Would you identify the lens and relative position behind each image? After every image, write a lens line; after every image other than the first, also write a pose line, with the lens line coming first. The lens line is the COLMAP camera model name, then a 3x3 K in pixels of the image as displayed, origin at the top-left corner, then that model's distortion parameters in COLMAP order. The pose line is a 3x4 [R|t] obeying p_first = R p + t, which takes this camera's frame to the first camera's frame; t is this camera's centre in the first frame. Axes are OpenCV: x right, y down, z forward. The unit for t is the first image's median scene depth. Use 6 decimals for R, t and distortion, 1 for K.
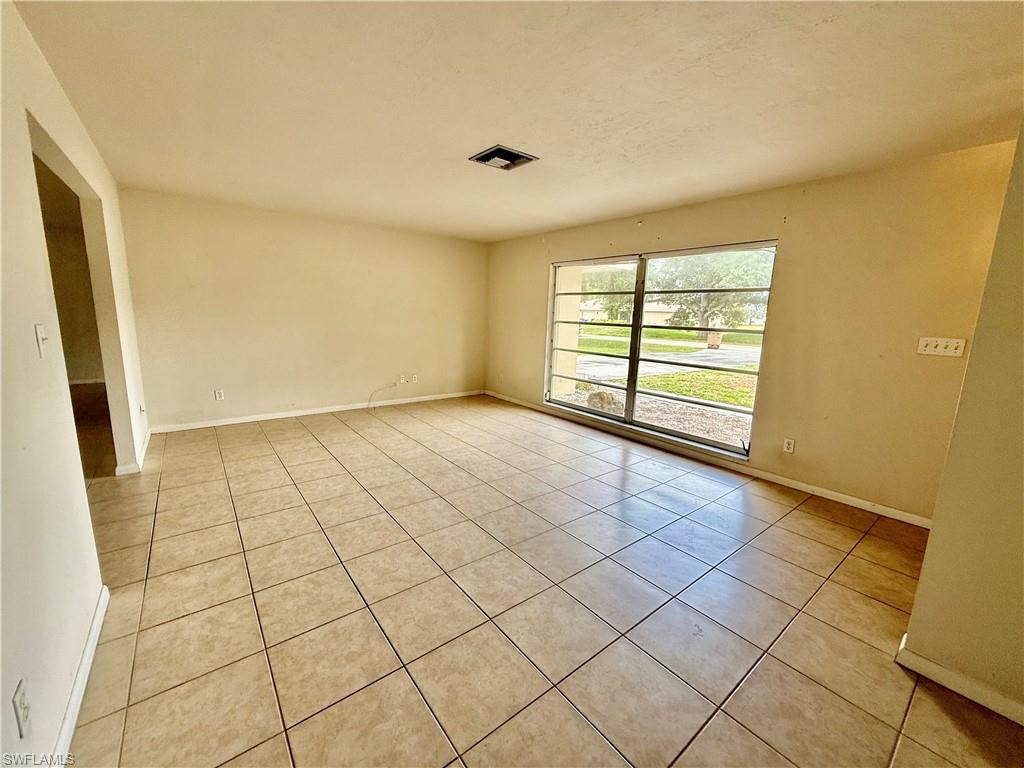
lens RADIAL K [[407.7, 0, 509.7], [0, 407.7, 383.3], [0, 0, 1]] dist [-0.000020, -0.000289]
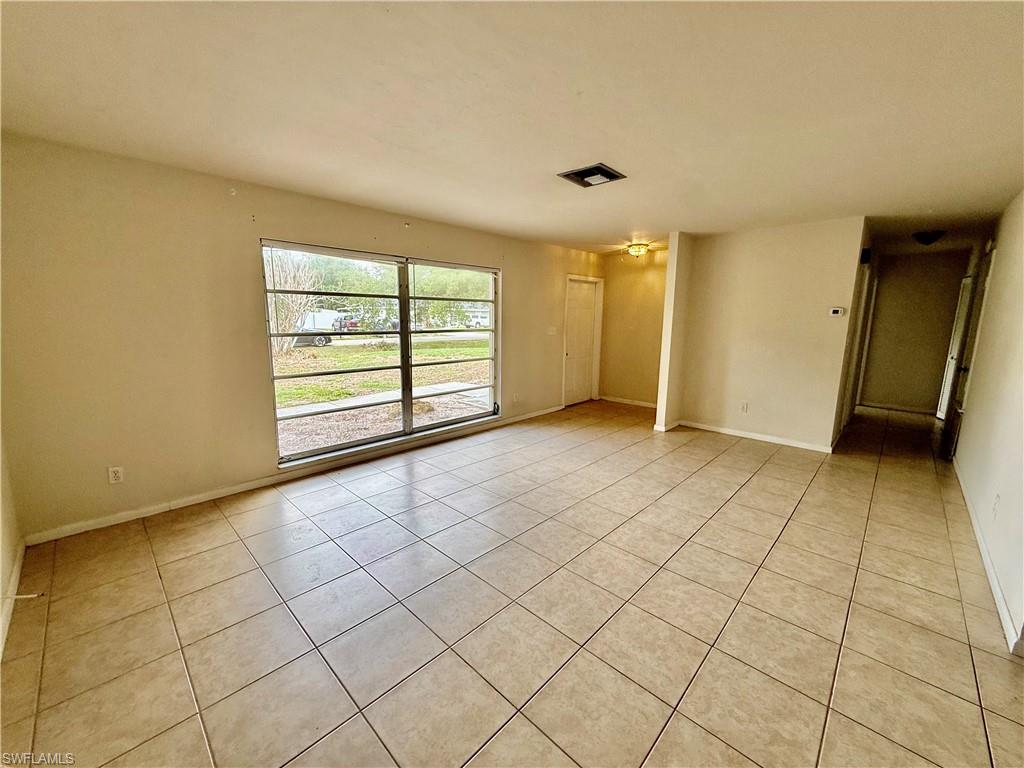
lens RADIAL K [[407.7, 0, 509.7], [0, 407.7, 383.3], [0, 0, 1]] dist [-0.000020, -0.000289]
pose [[-0.138413, -0.190403, 0.971899, -0.899852], [0.157582, 0.964609, 0.211417, -0.252026], [-0.977757, 0.182417, -0.103510, 1.175856]]
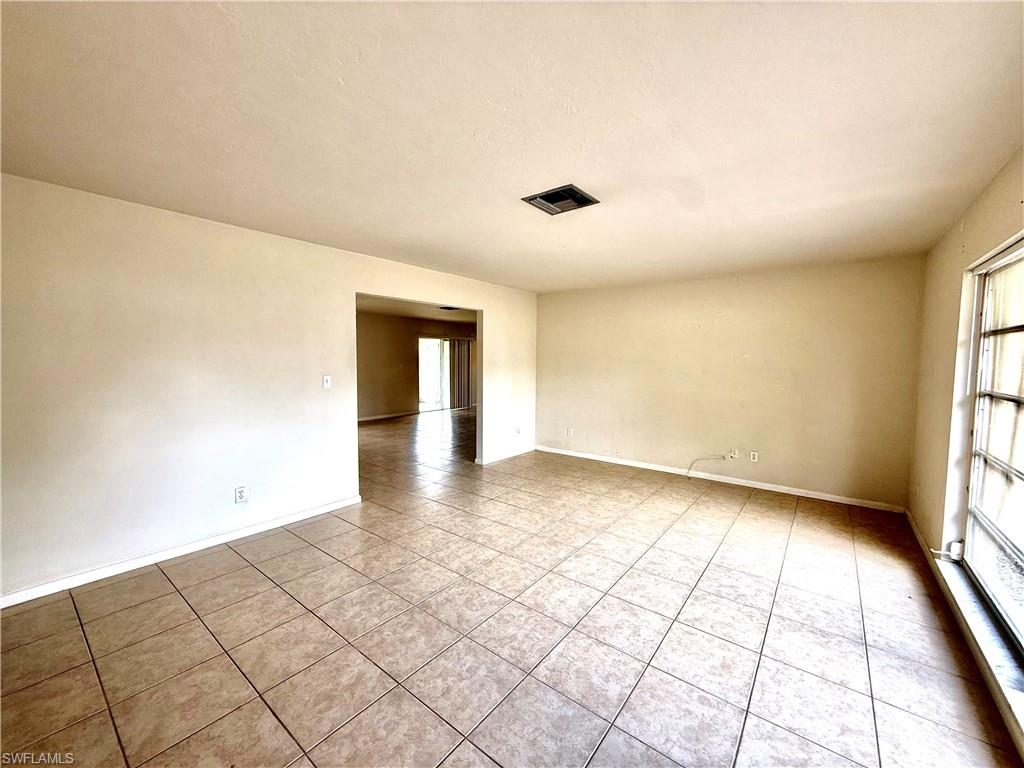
lens RADIAL K [[407.7, 0, 509.7], [0, 407.7, 383.3], [0, 0, 1]] dist [-0.000020, -0.000289]
pose [[0.238565, 0.032008, -0.970599, 0.697935], [-0.168742, 0.985619, -0.008972, -0.111102], [0.956354, 0.165921, 0.240535, 0.628090]]
